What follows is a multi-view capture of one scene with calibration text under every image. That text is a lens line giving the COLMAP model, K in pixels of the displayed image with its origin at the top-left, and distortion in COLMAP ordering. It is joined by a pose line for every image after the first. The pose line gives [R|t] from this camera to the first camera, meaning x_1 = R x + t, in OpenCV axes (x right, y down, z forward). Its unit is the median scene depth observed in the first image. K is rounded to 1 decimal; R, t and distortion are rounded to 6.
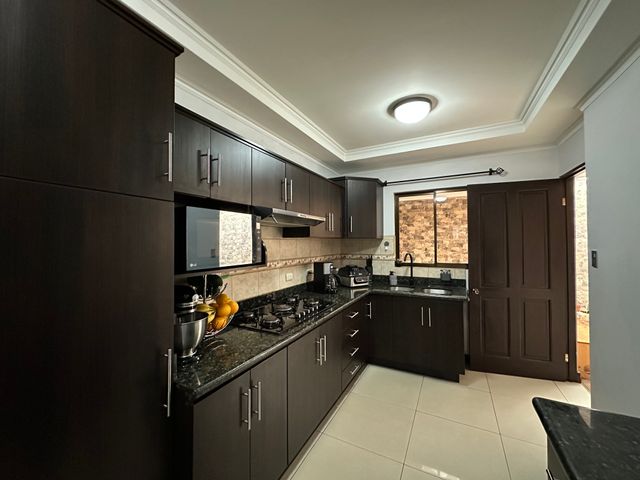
lens RADIAL K [[255.2, 0, 320.8], [0, 255.2, 239.5], [0, 0, 1]] dist [-0.003185, -0.000066]
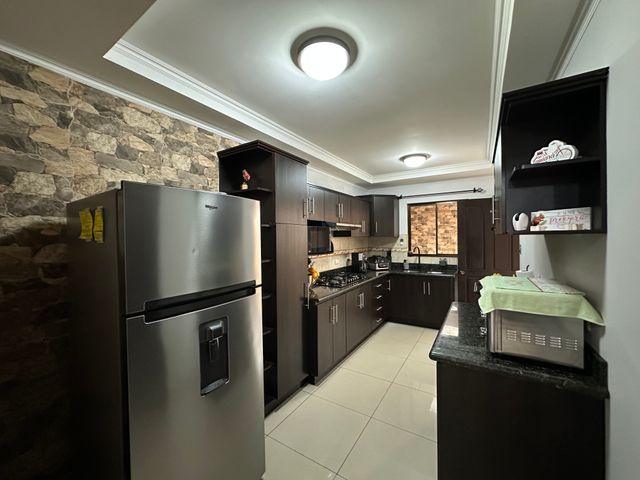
lens RADIAL K [[255.2, 0, 318.2], [0, 255.2, 239.6], [0, 0, 1]] dist [-0.003185, -0.000066]
pose [[0.996092, -0.004524, -0.088207, -0.086710], [0.006371, 0.999766, 0.020663, -0.022072], [0.088093, -0.021144, 0.995888, -0.504138]]
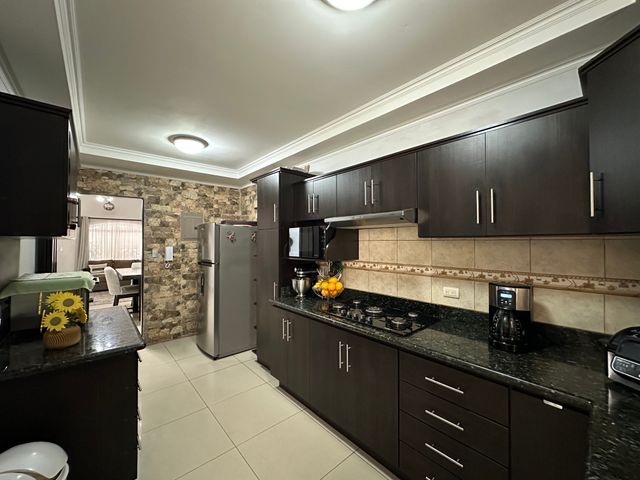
lens RADIAL K [[255.2, 0, 319.1], [0, 255.2, 240.2], [0, 0, 1]] dist [-0.003185, -0.000066]
pose [[-0.352540, 0.001891, -0.935795, 0.591752], [0.020510, 0.999773, -0.005707, -0.003862], [0.935572, -0.021205, -0.352498, 0.787297]]
